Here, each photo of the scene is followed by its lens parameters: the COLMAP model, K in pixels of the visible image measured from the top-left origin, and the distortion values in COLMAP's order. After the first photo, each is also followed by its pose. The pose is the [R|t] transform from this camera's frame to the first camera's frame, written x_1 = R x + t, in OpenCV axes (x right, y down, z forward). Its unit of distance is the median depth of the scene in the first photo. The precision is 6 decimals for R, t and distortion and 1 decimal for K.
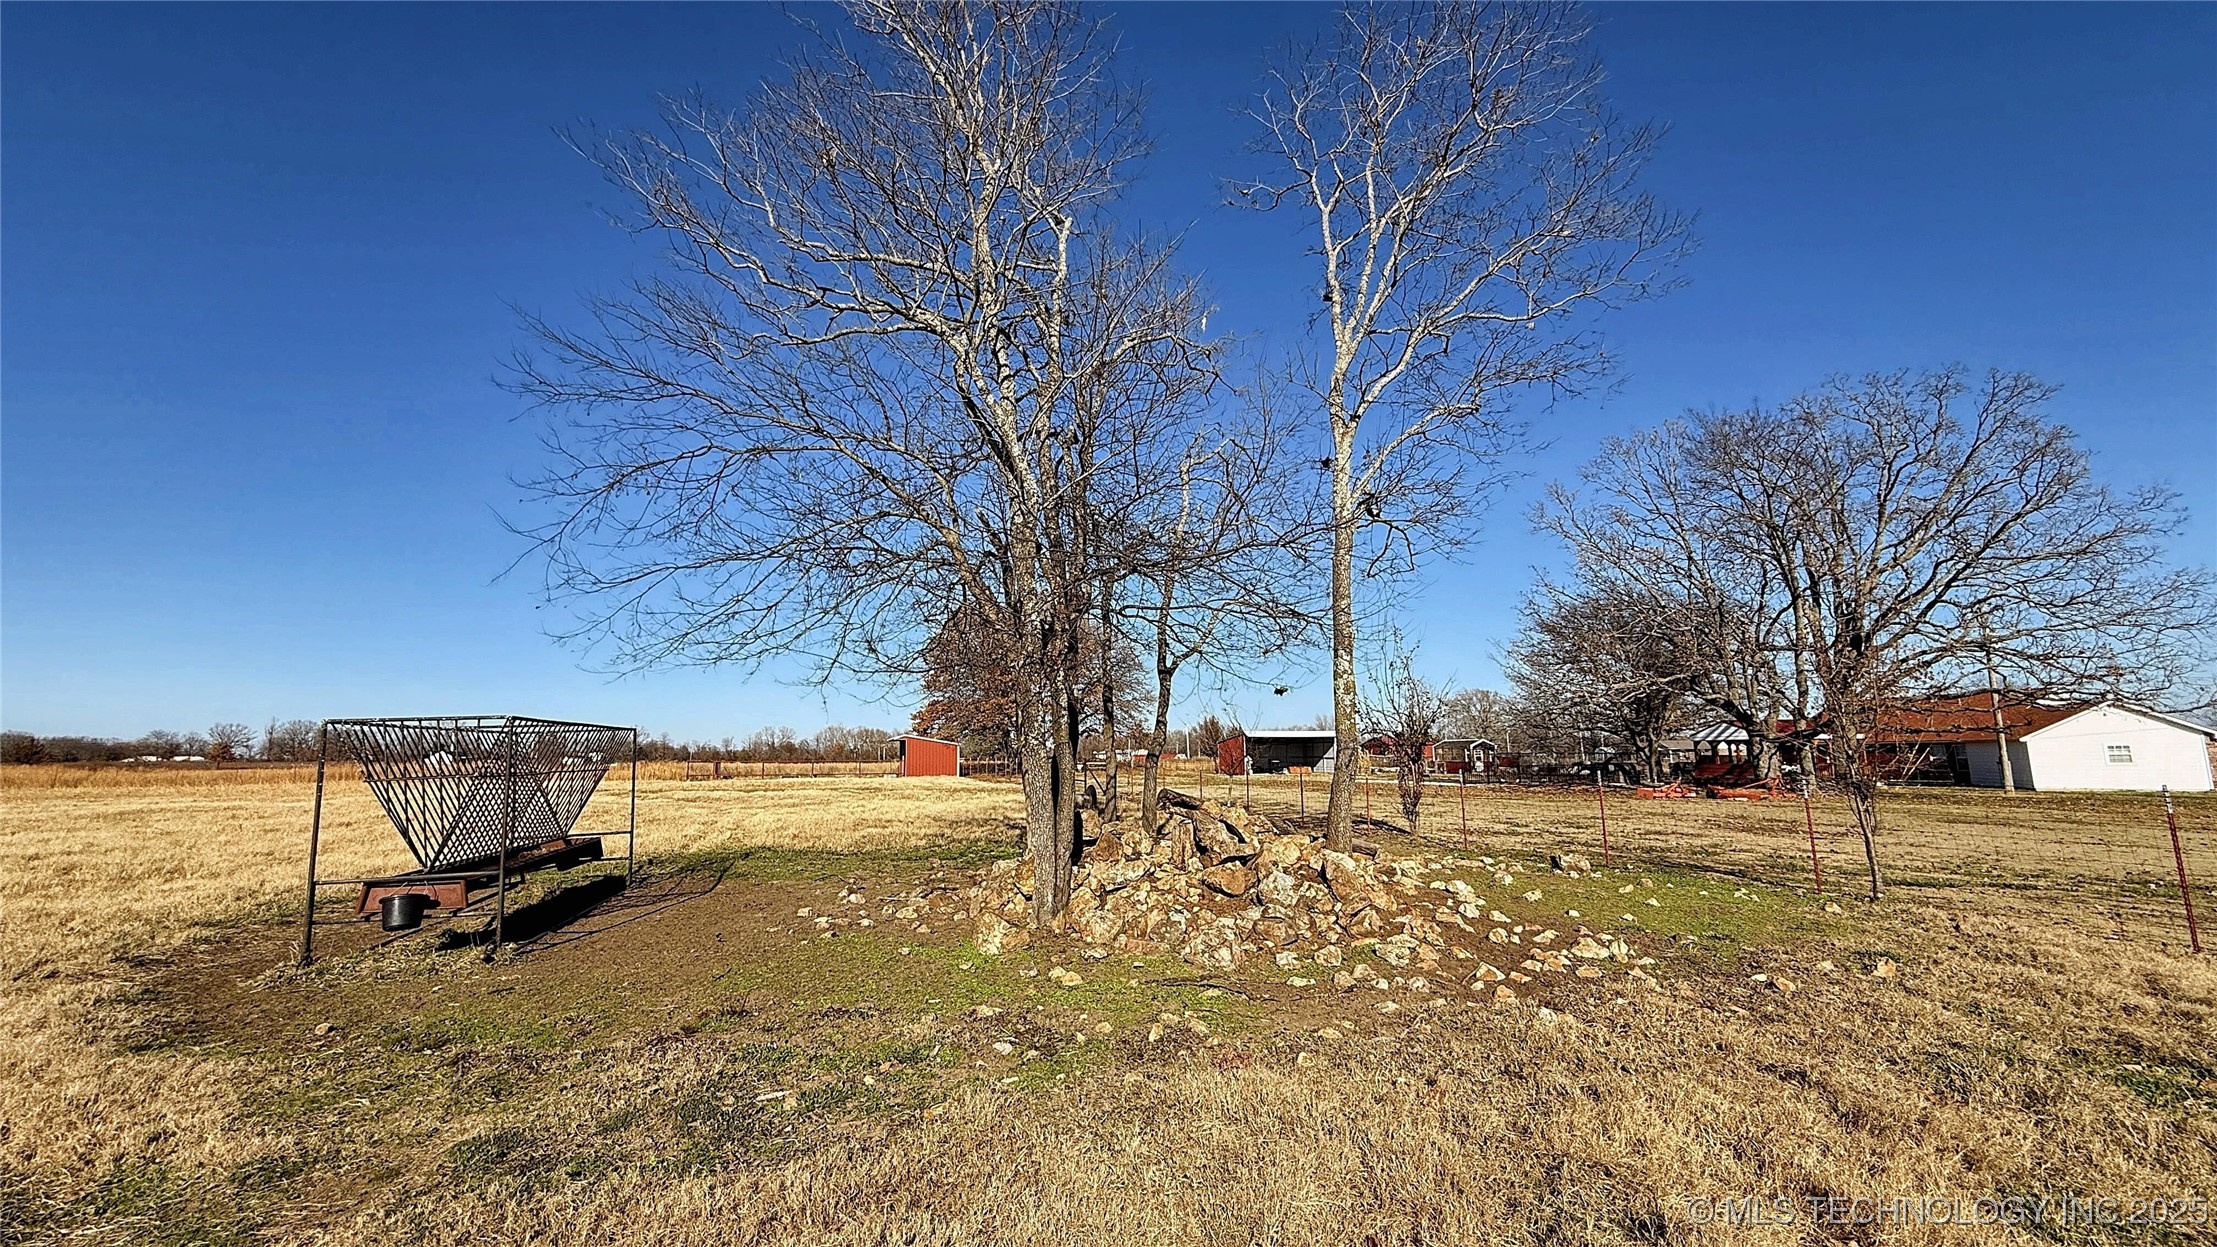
lens RADIAL K [[876.5, 0, 1108.5], [0, 876.5, 623.5], [0, 0, 1]] dist [-0.001141, -0.000170]
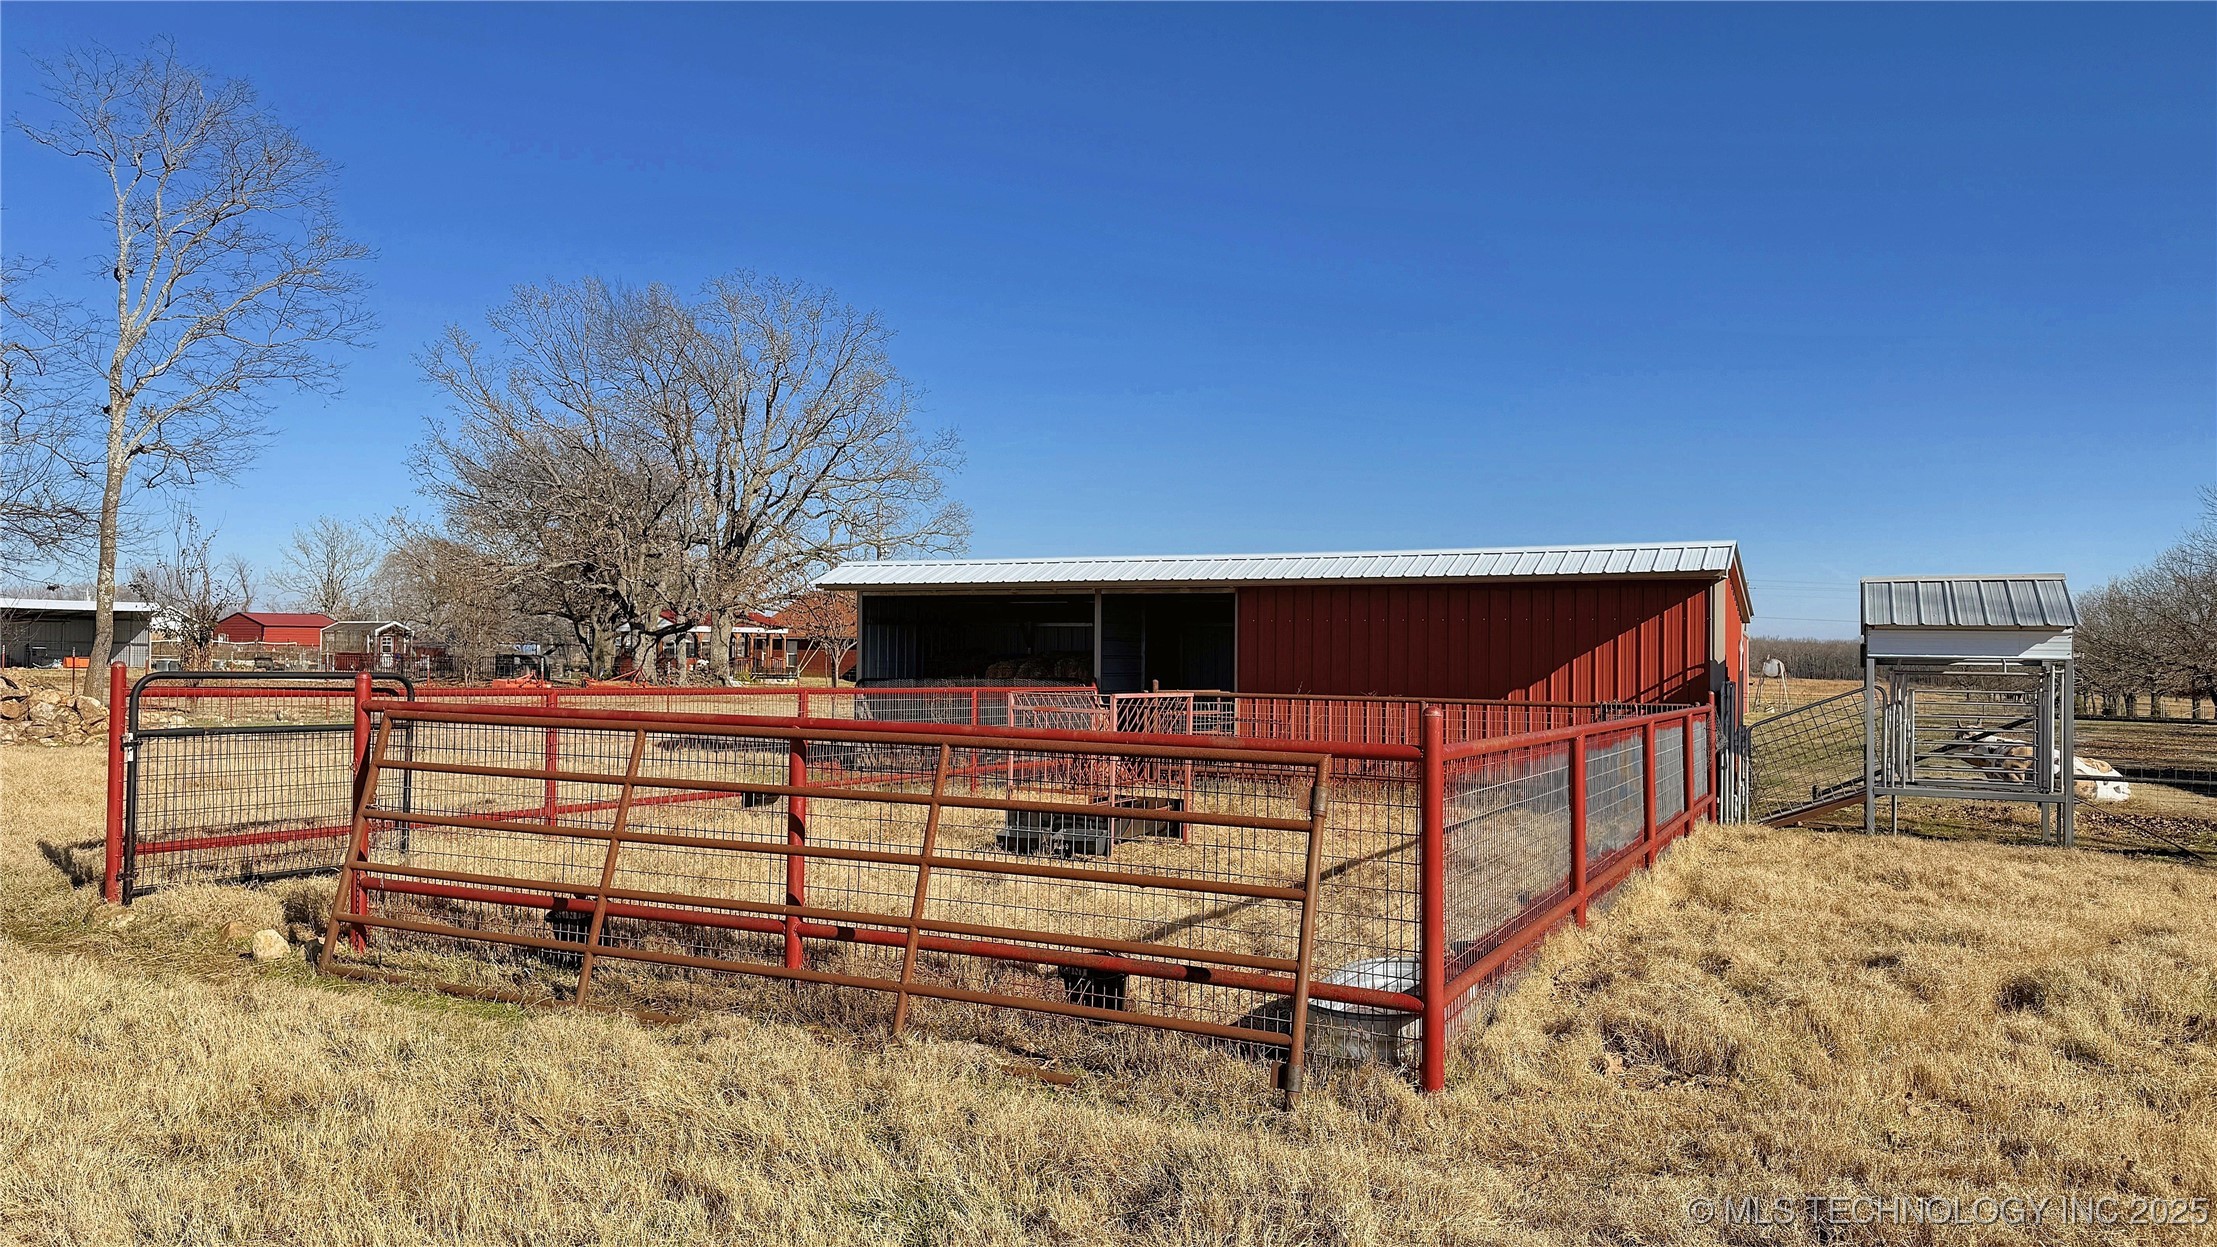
lens RADIAL K [[1528.3, 0, 1108.5], [0, 1528.3, 623.5], [0, 0, 1]] dist [0.065127, -0.082267]
pose [[0.702208, 0.027775, 0.711430, -0.320129], [-0.122527, 0.989045, 0.082326, -0.238551], [-0.701349, -0.144979, 0.697918, -1.629821]]
